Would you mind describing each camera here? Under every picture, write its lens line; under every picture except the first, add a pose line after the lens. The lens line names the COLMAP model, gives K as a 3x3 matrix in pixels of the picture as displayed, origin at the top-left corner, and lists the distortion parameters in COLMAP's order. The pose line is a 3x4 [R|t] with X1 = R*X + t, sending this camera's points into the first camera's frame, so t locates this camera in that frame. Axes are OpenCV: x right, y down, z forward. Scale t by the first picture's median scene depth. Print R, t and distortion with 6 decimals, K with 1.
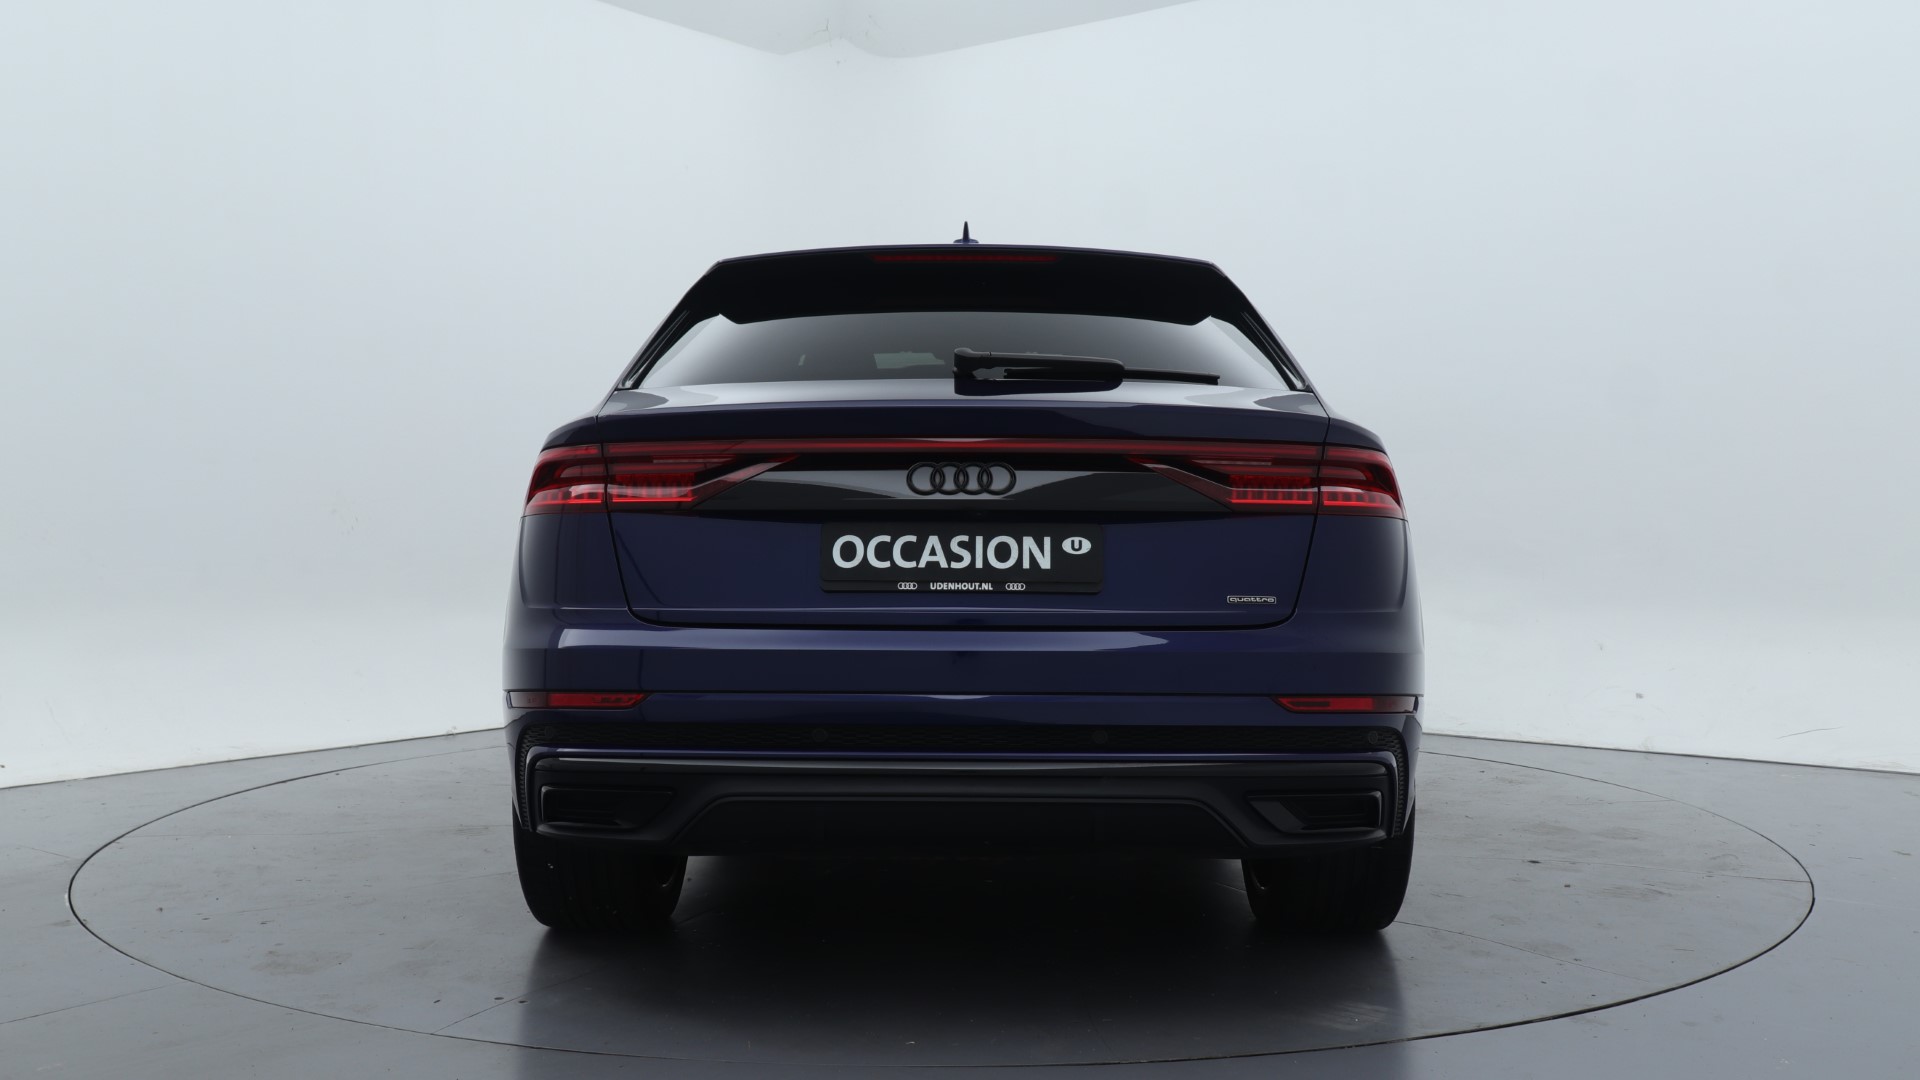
lens RADIAL K [[2199.1, 0, 960.0], [0, 2199.1, 540.0], [0, 0, 1]] dist [-0.019427, -0.017741]
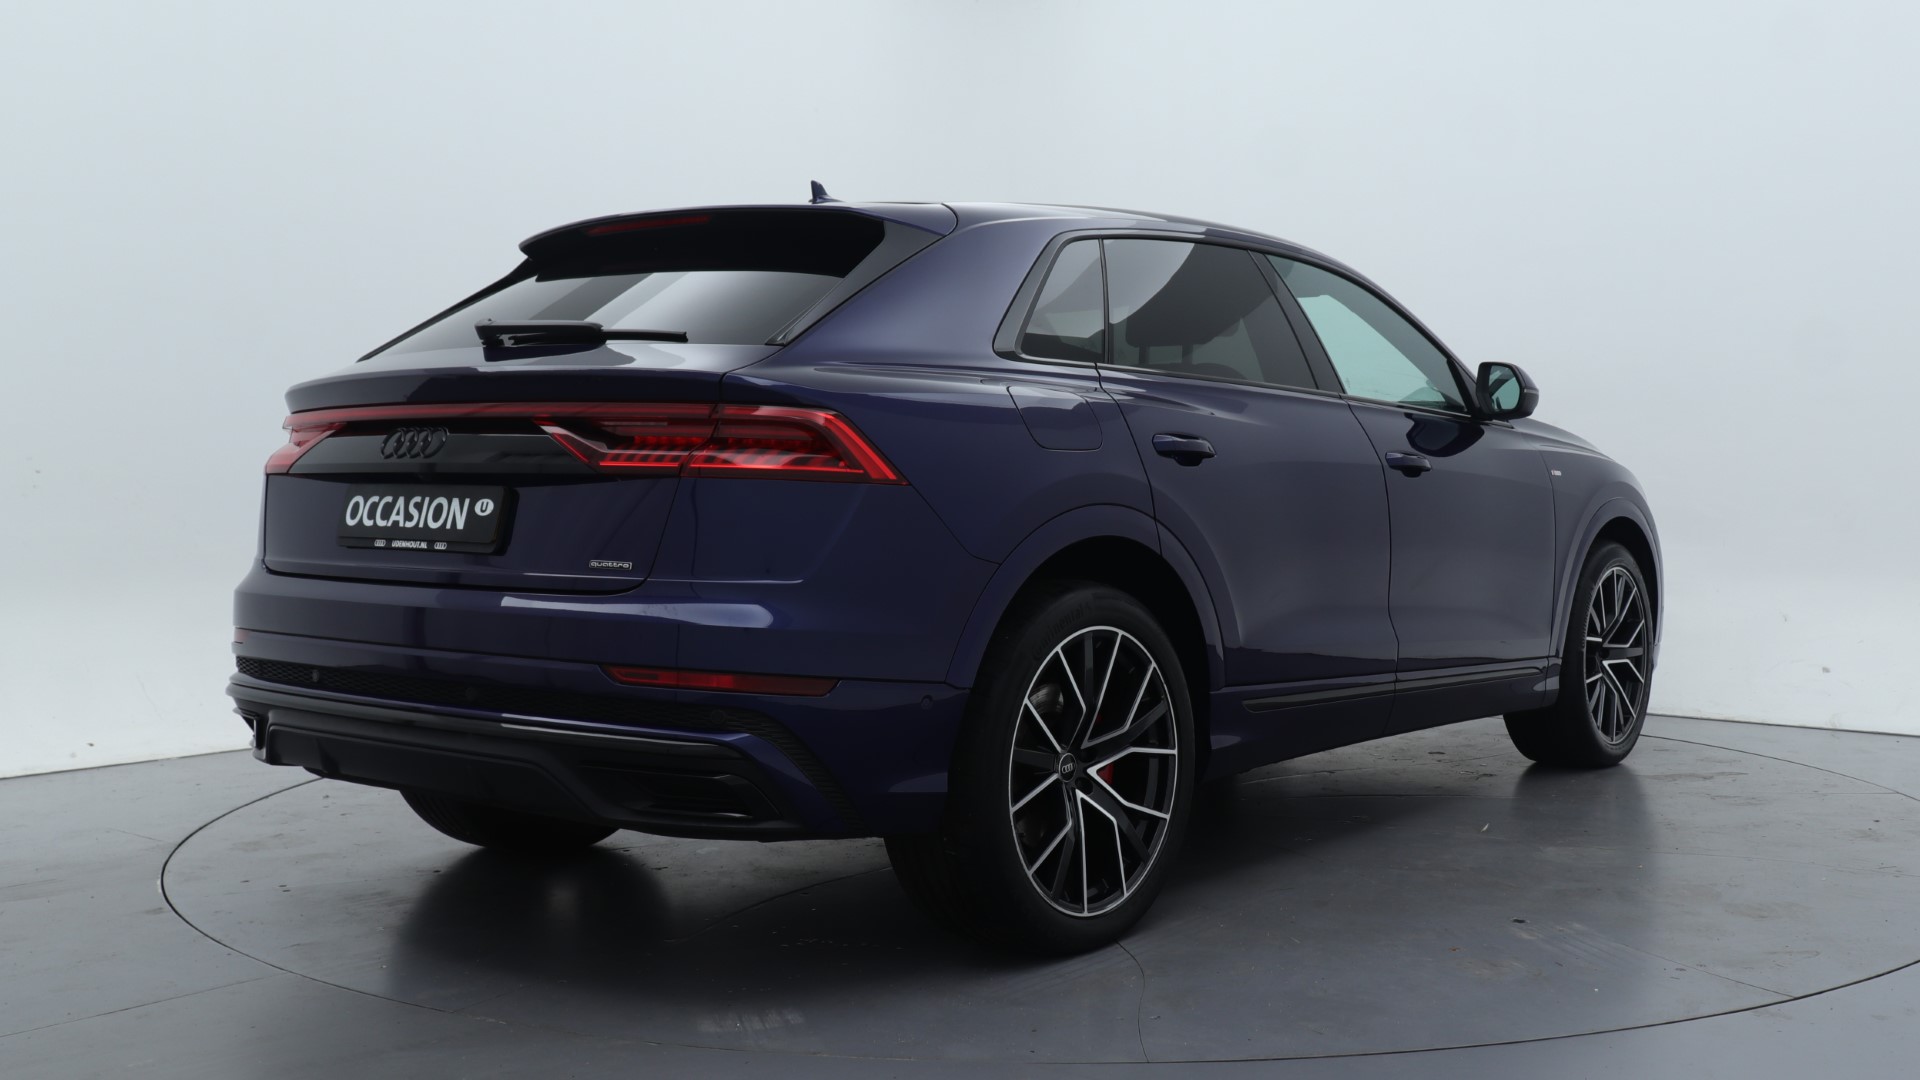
lens RADIAL K [[2199.1, 0, 960.0], [0, 2199.1, 540.0], [0, 0, 1]] dist [-0.019427, -0.017741]
pose [[0.760027, 0.019867, -0.649588, 0.886198], [-0.007925, 0.999742, 0.021303, -0.005743], [0.649843, -0.011043, 0.759988, 0.365717]]
